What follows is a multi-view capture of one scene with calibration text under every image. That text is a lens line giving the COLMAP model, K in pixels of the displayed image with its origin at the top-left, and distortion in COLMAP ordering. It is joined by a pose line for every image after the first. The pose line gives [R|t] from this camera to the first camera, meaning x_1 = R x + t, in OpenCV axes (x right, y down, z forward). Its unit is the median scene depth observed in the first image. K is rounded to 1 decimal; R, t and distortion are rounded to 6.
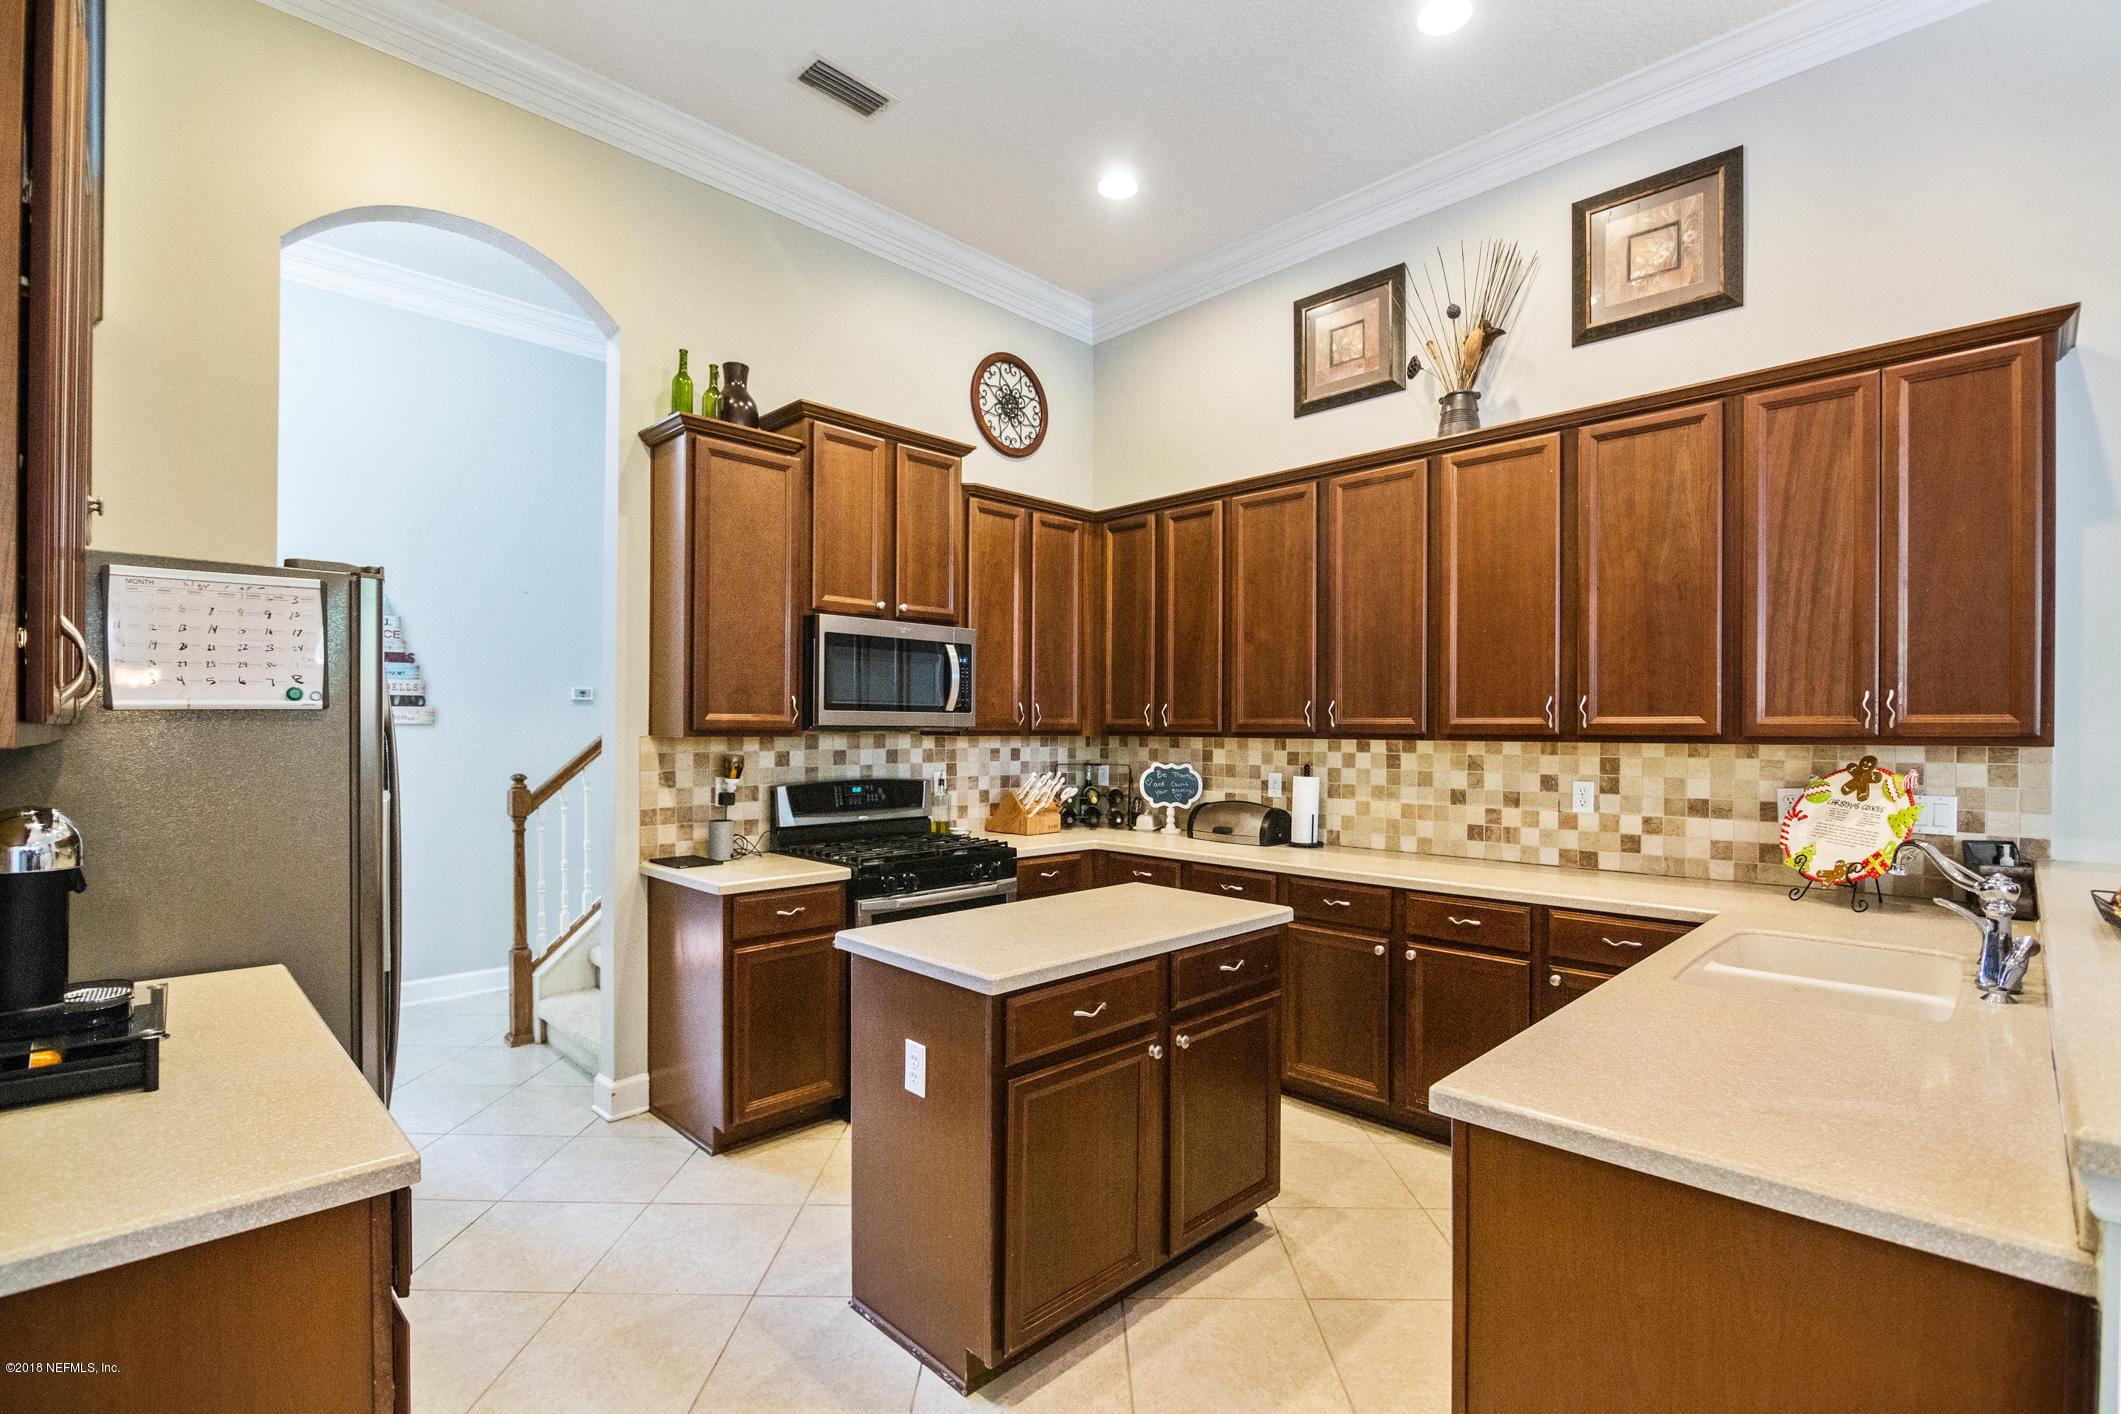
lens RADIAL K [[972.4, 0, 1085.4], [0, 972.4, 737.4], [0, 0, 1]] dist [-0.012212, -0.002931]
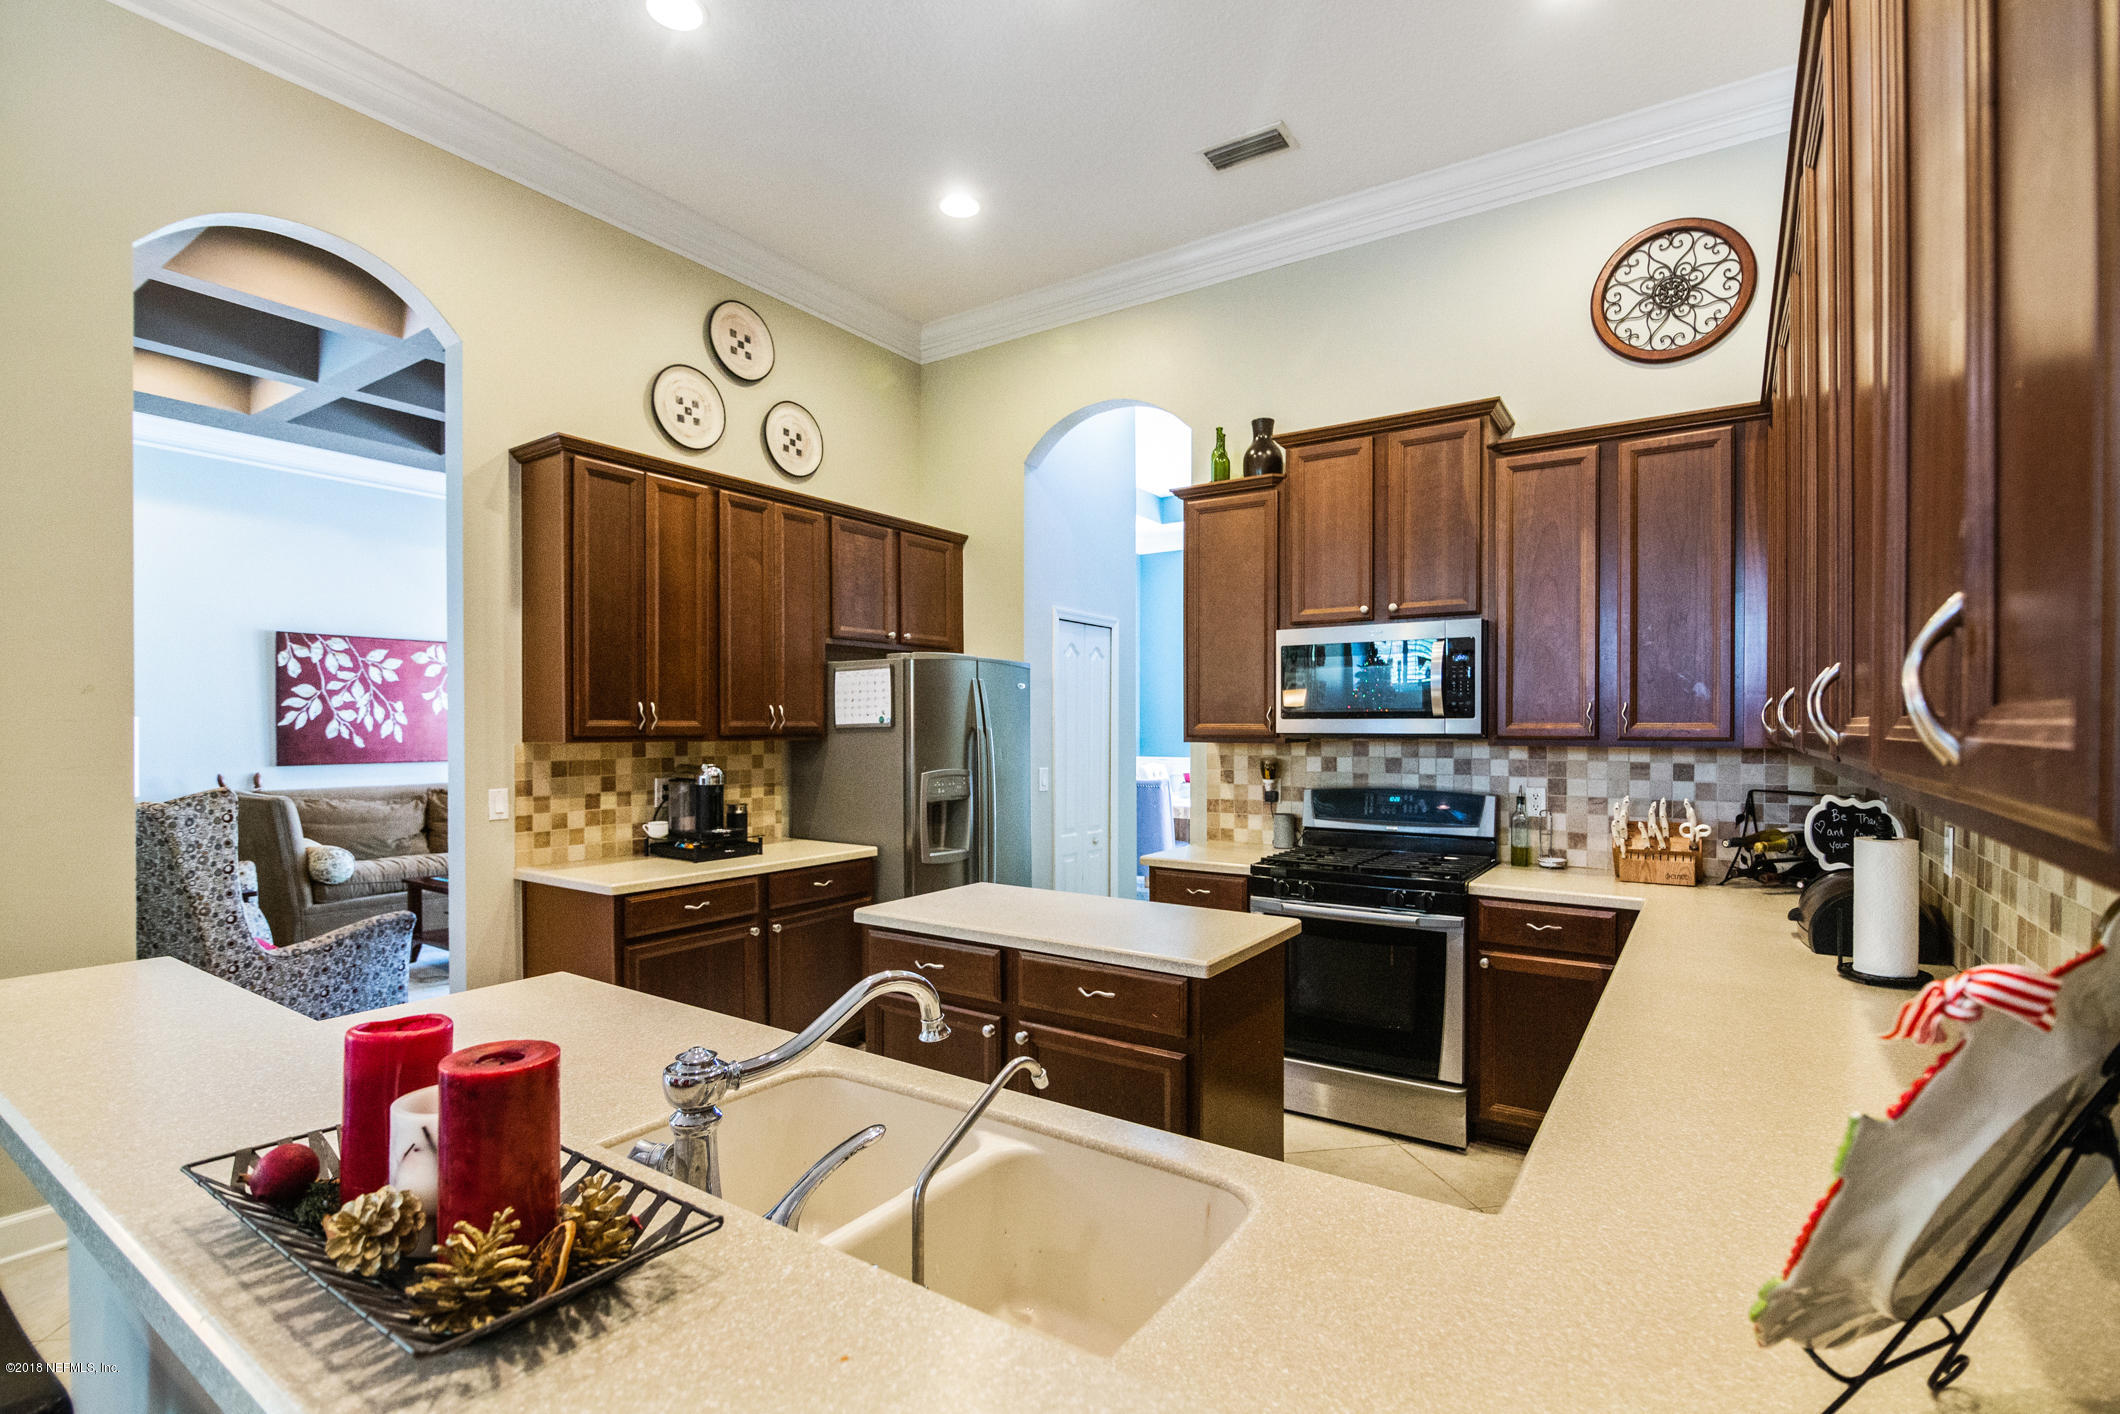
lens RADIAL K [[971.9, 0, 1087.0], [0, 971.9, 740.5], [0, 0, 1]] dist [-0.012212, -0.002931]
pose [[0.175083, 0.008641, -0.984516, 0.754575], [-0.006638, 0.999949, 0.007596, -0.011349], [0.984531, 0.005205, 0.175131, 0.600201]]
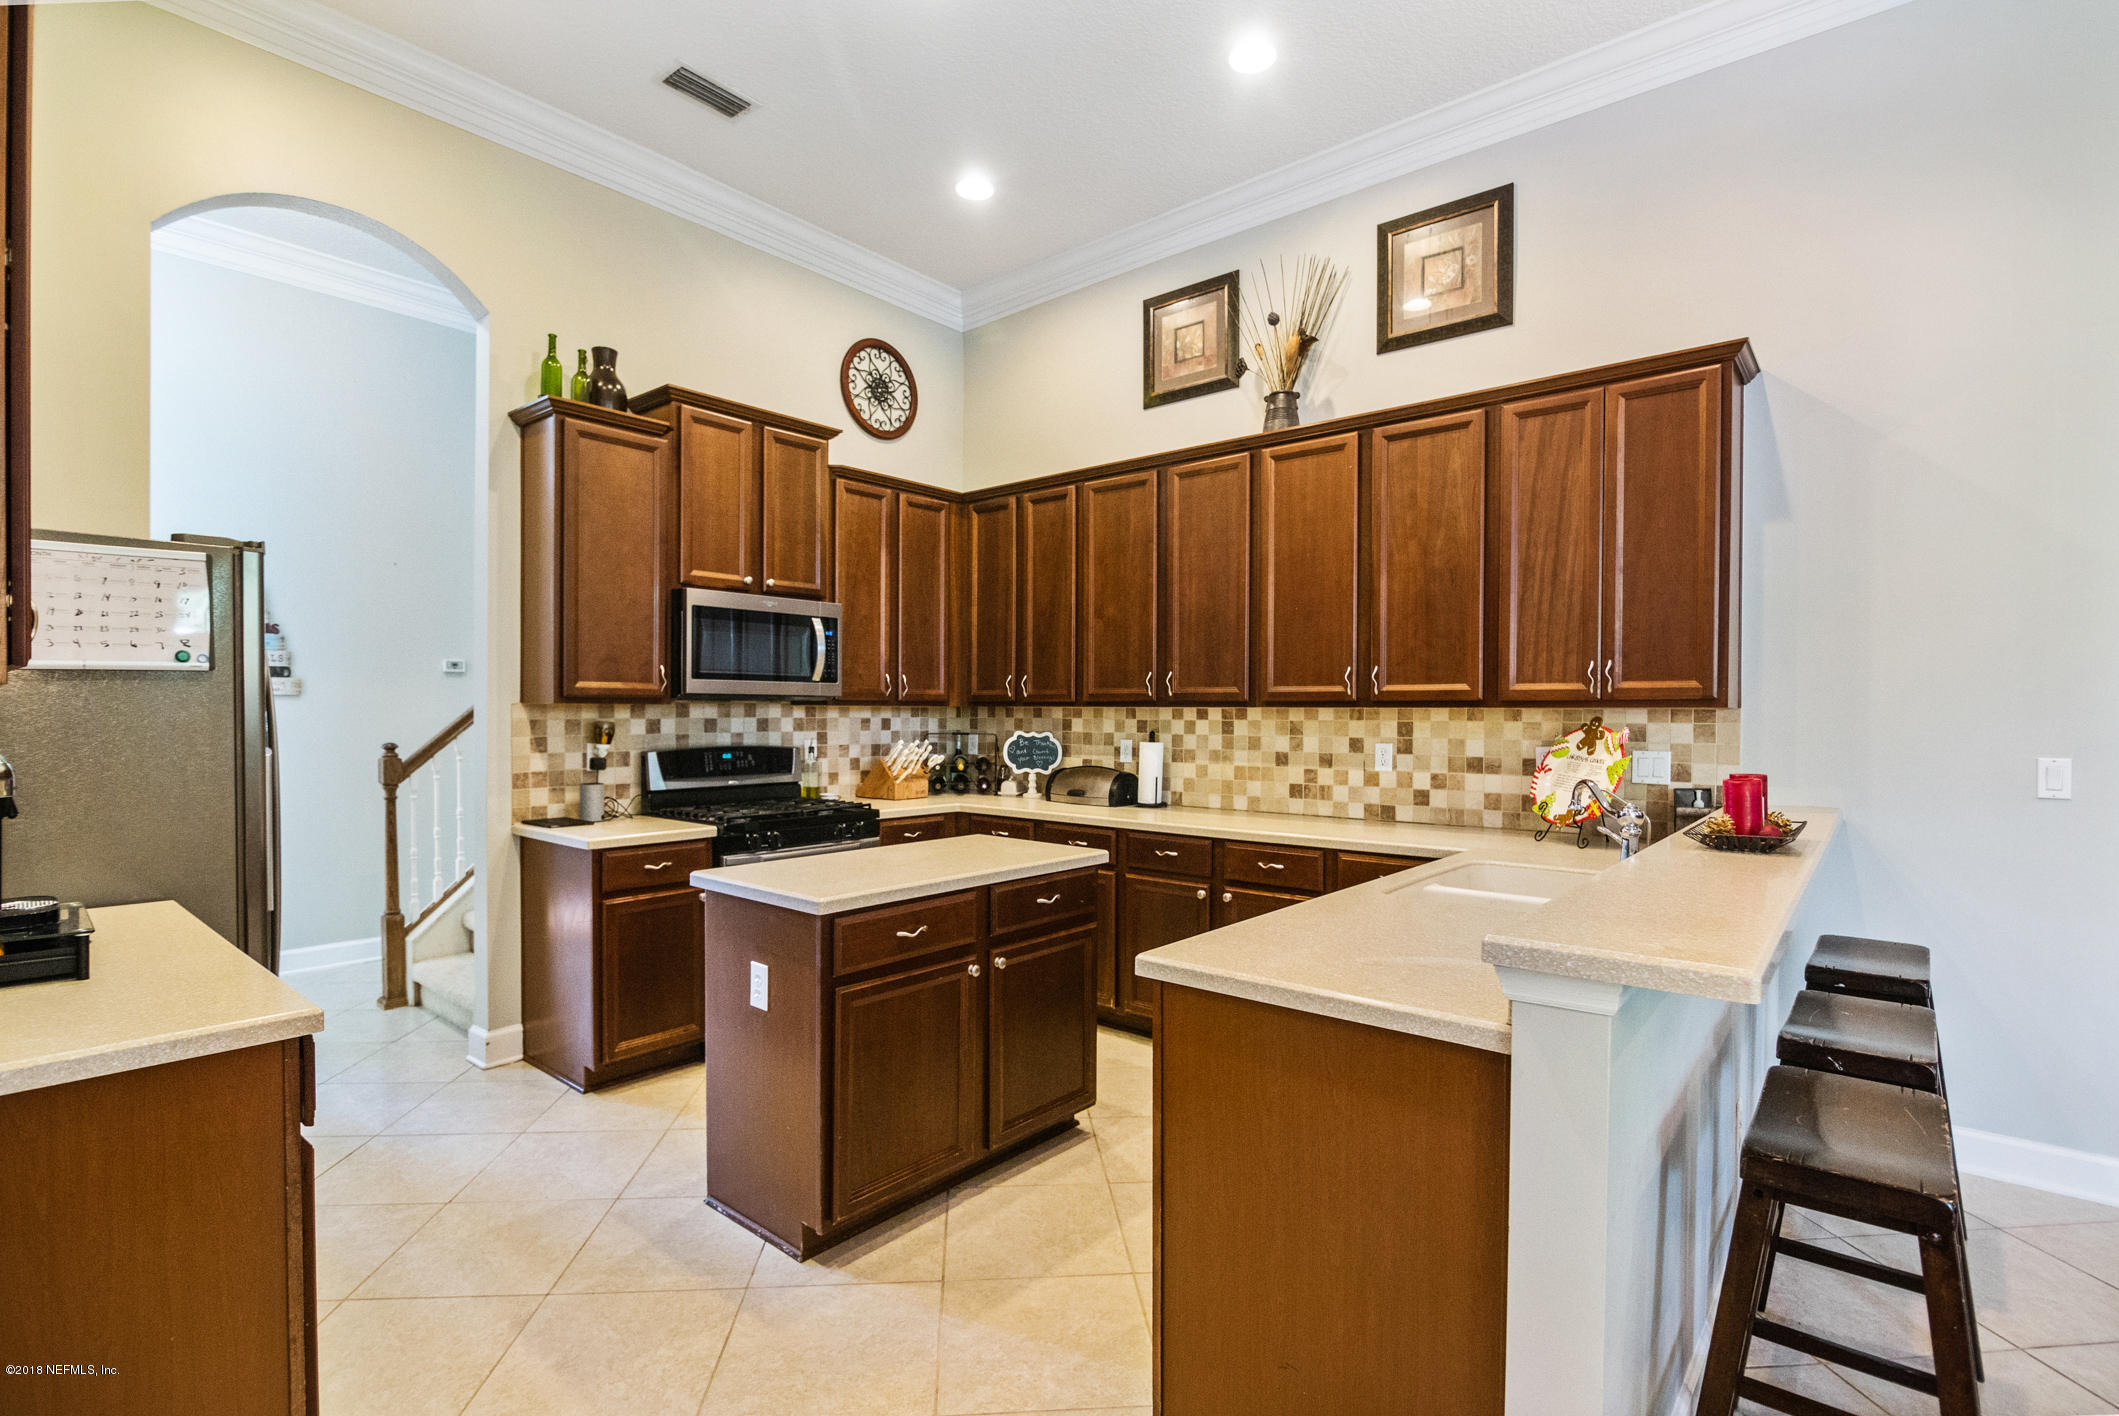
lens RADIAL K [[971.5, 0, 1057.0], [0, 971.5, 724.5], [0, 0, 1]] dist [-0.012212, -0.002931]
pose [[0.996929, -0.001955, 0.078287, 0.043934], [0.001126, 0.999943, 0.010626, 0.010499], [-0.078303, -0.010506, 0.996874, -0.083894]]
